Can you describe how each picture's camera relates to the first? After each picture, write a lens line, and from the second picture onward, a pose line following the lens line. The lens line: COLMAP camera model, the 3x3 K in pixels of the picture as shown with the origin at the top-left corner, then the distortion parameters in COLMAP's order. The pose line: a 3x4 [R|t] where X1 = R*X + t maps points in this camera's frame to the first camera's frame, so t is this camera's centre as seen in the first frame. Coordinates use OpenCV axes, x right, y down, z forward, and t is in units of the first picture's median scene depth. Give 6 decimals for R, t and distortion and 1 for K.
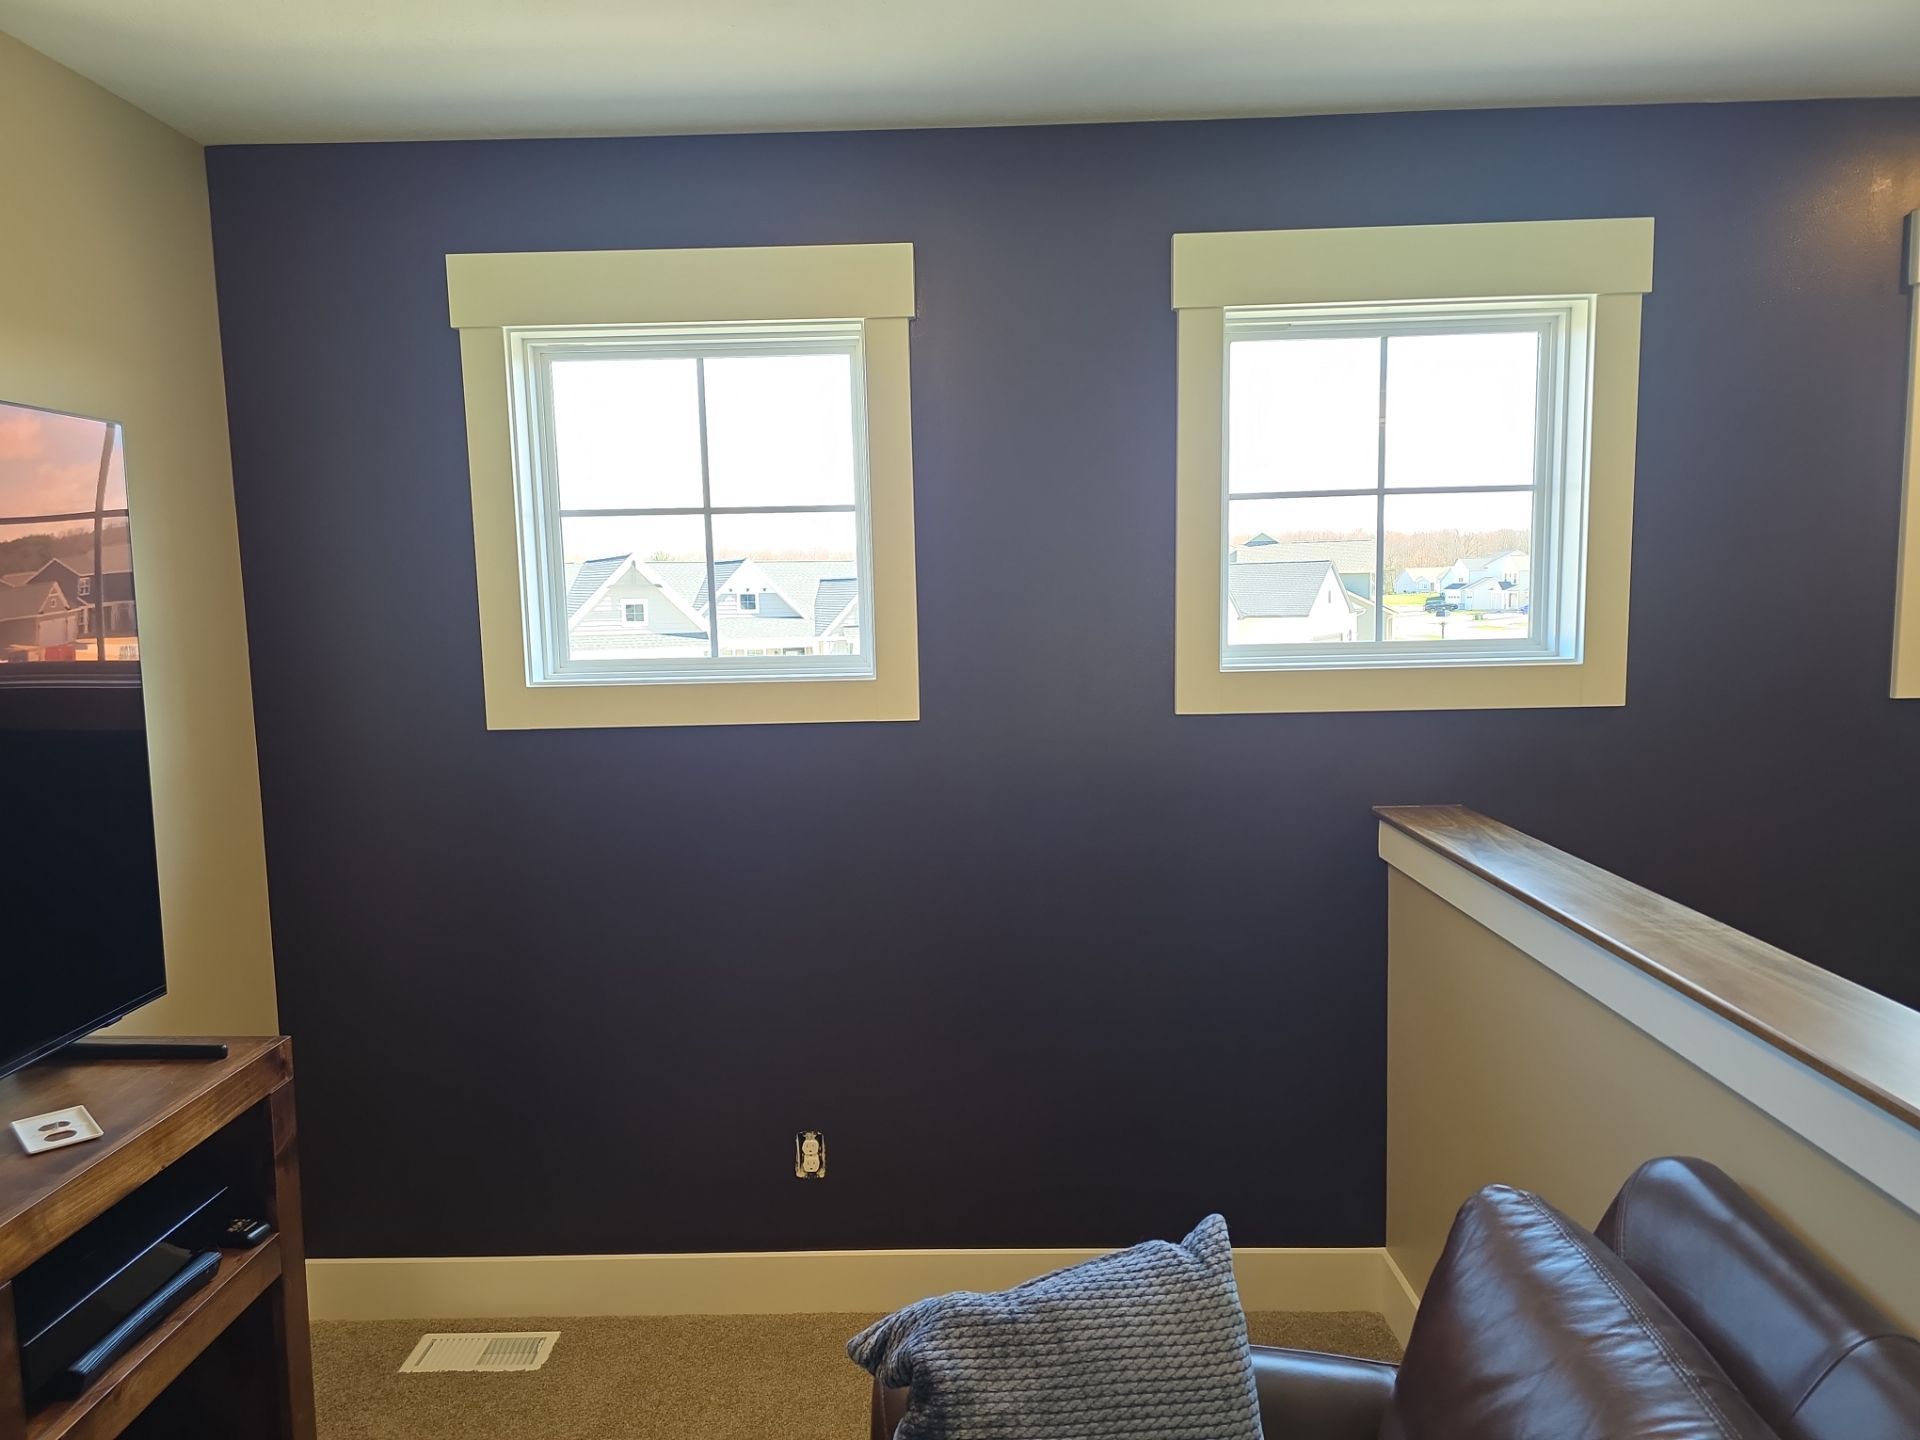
lens RADIAL K [[1284.0, 0, 996.9], [0, 1284.0, 728.6], [0, 0, 1]] dist [0.015547, -0.004601]
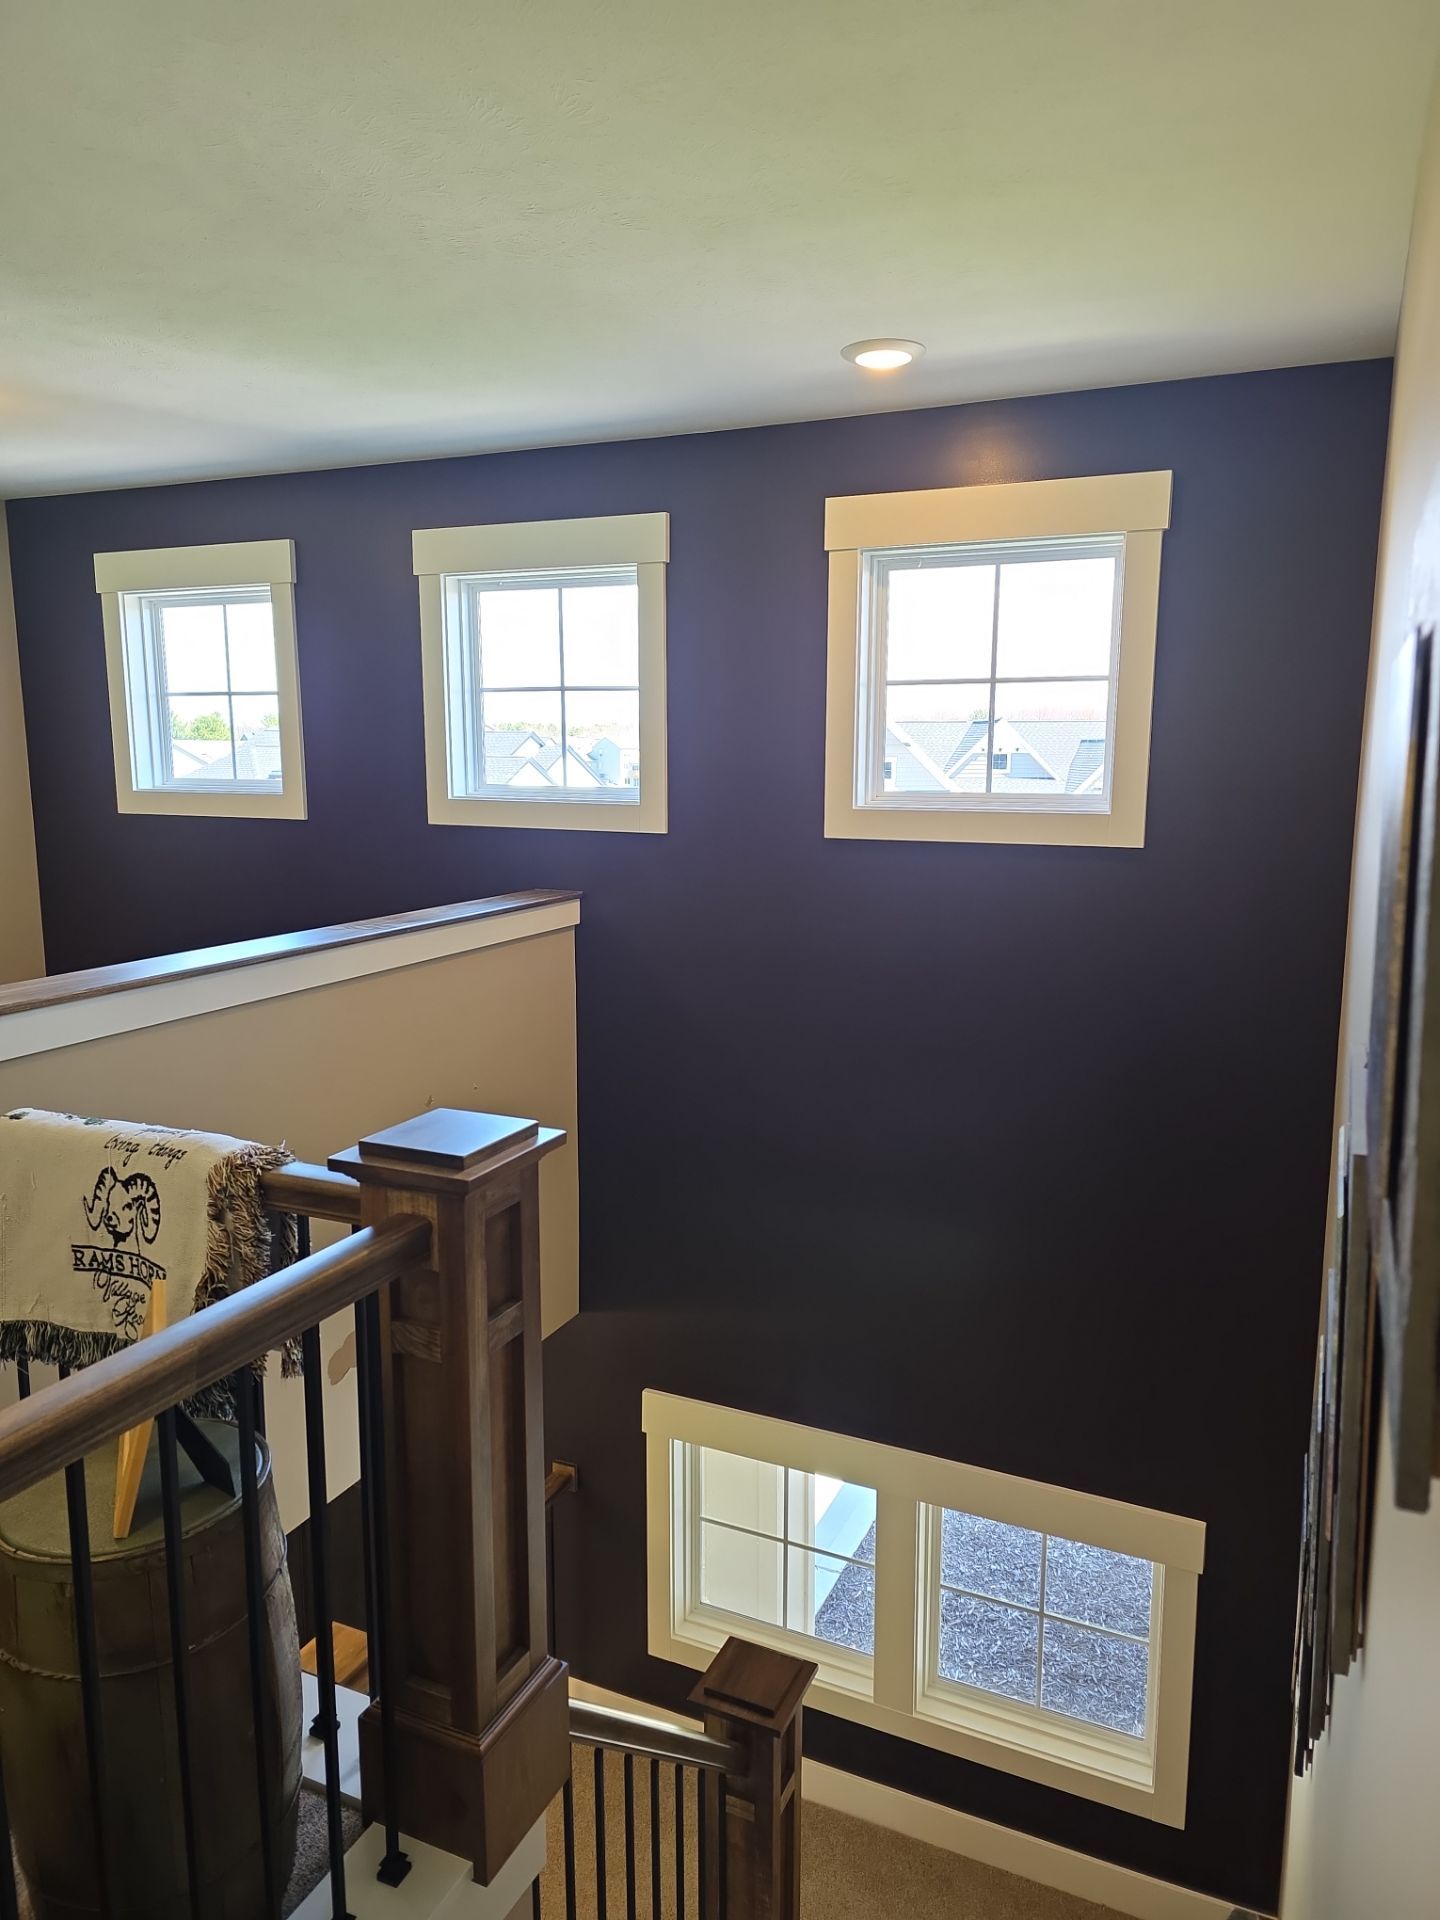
lens RADIAL K [[1295.2, 0, 745.7], [0, 1295.2, 951.8], [0, 0, 1]] dist [0.059449, -0.049212]
pose [[0.920710, 0.087556, -0.380300, 0.609347], [-0.069772, 0.995737, 0.060330, 0.034880], [0.383961, -0.029013, 0.922894, -0.367402]]
